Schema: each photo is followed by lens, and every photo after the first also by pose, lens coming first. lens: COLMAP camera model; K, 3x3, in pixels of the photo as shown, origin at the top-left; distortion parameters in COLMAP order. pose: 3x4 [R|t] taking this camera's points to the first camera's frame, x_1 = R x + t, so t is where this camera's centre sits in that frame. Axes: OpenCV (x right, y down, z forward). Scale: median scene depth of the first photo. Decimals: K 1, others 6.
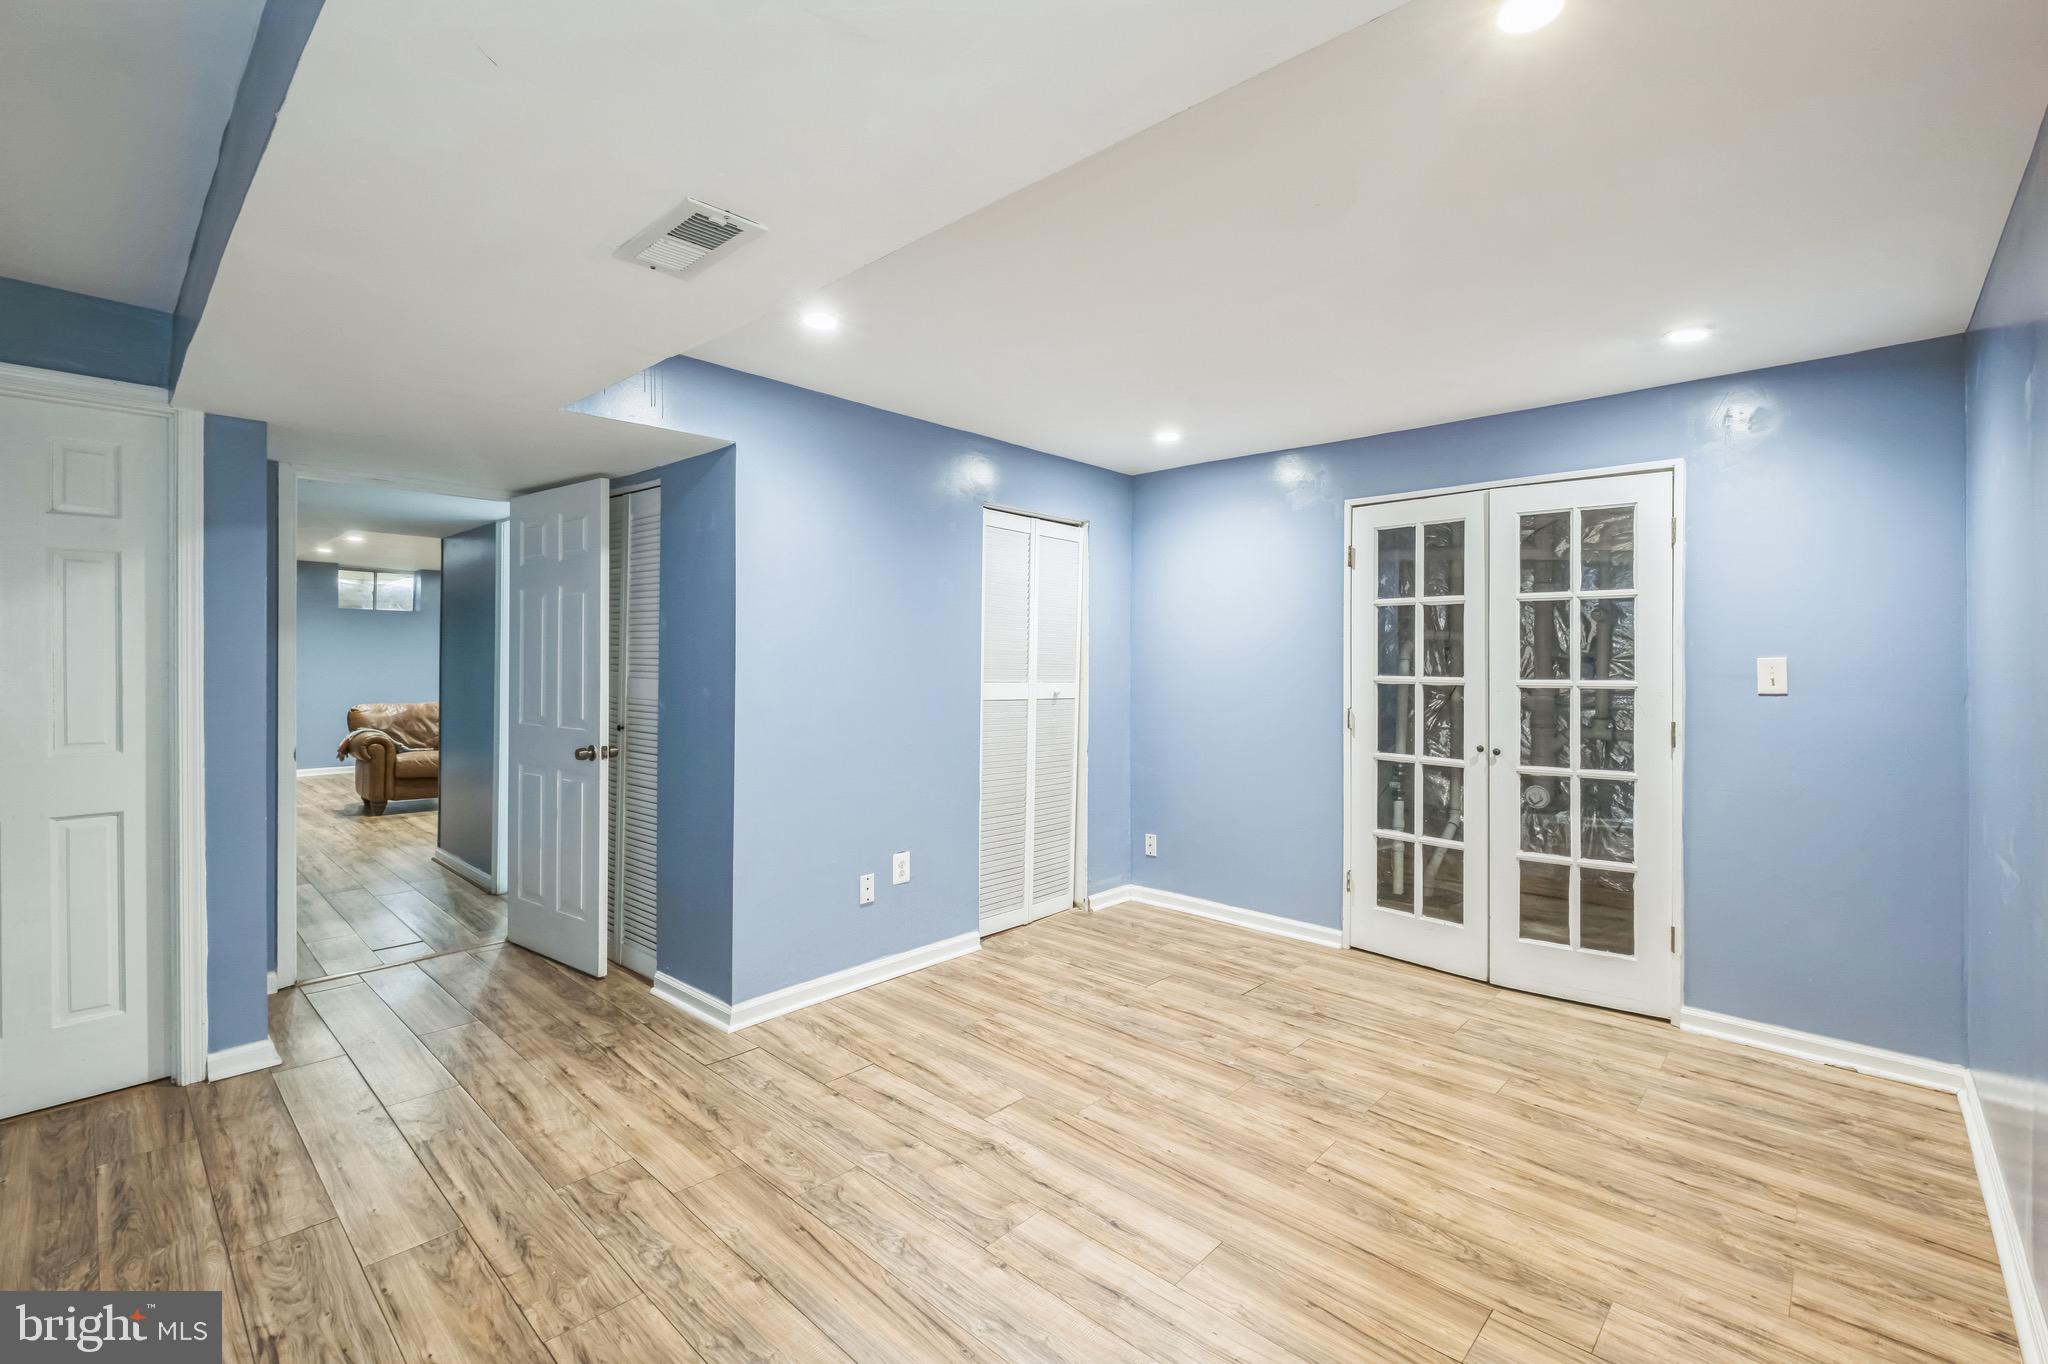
lens RADIAL K [[889.1, 0, 1020.4], [0, 889.1, 662.4], [0, 0, 1]] dist [-0.001580, -0.002354]
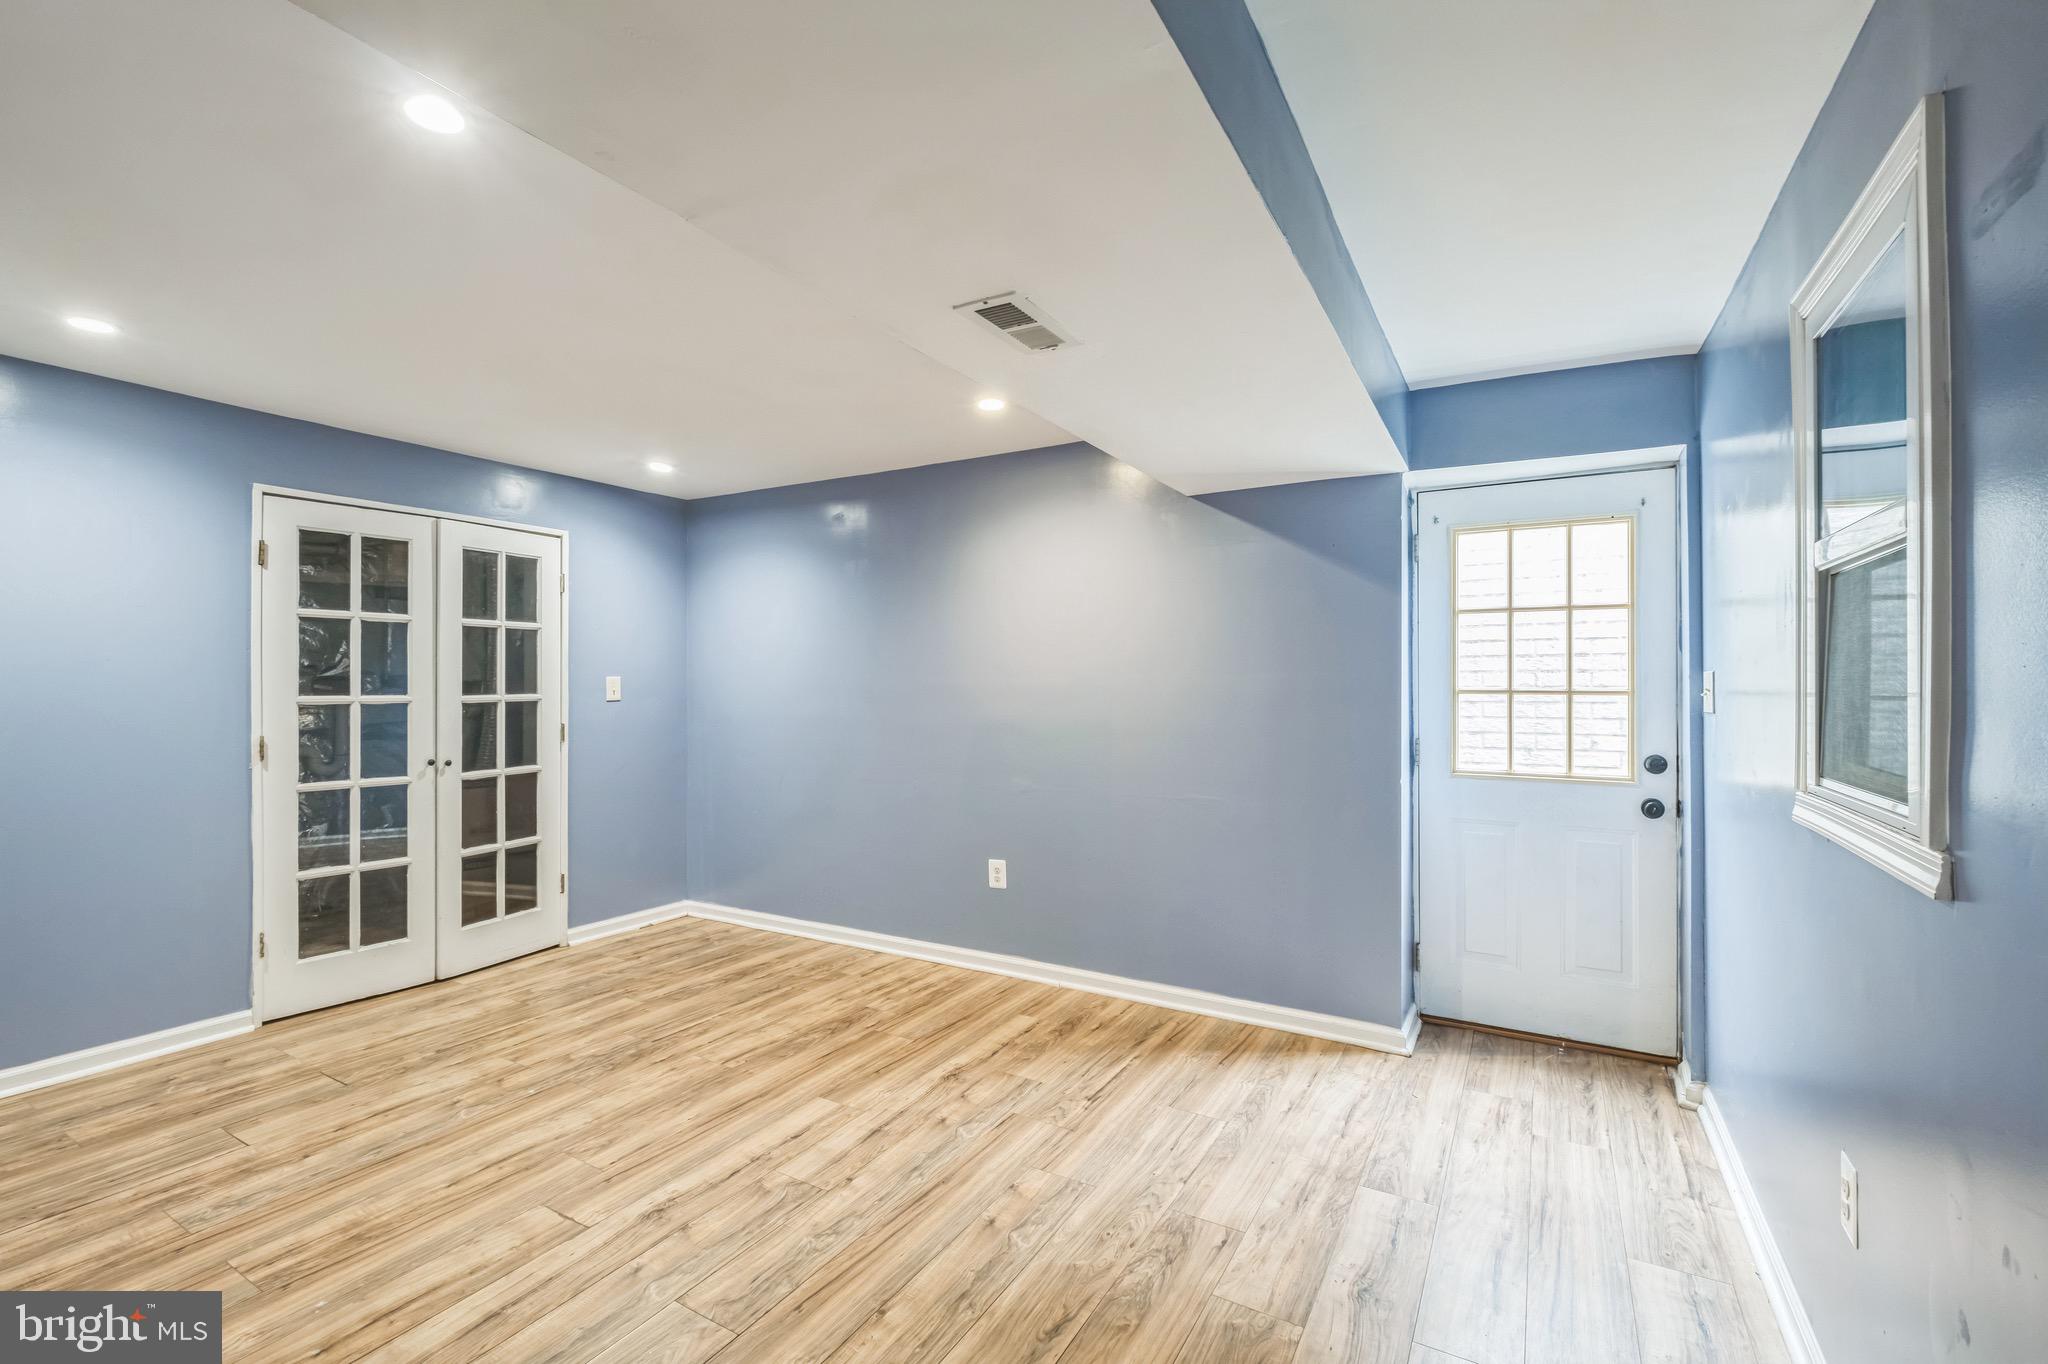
lens RADIAL K [[889.1, 0, 1020.6], [0, 889.1, 682.9], [0, 0, 1]] dist [-0.001580, -0.002354]
pose [[-0.226425, -0.007204, 0.974002, -0.755570], [-0.000739, 0.999974, 0.007224, -0.005931], [-0.974028, 0.000916, -0.226424, 0.630676]]
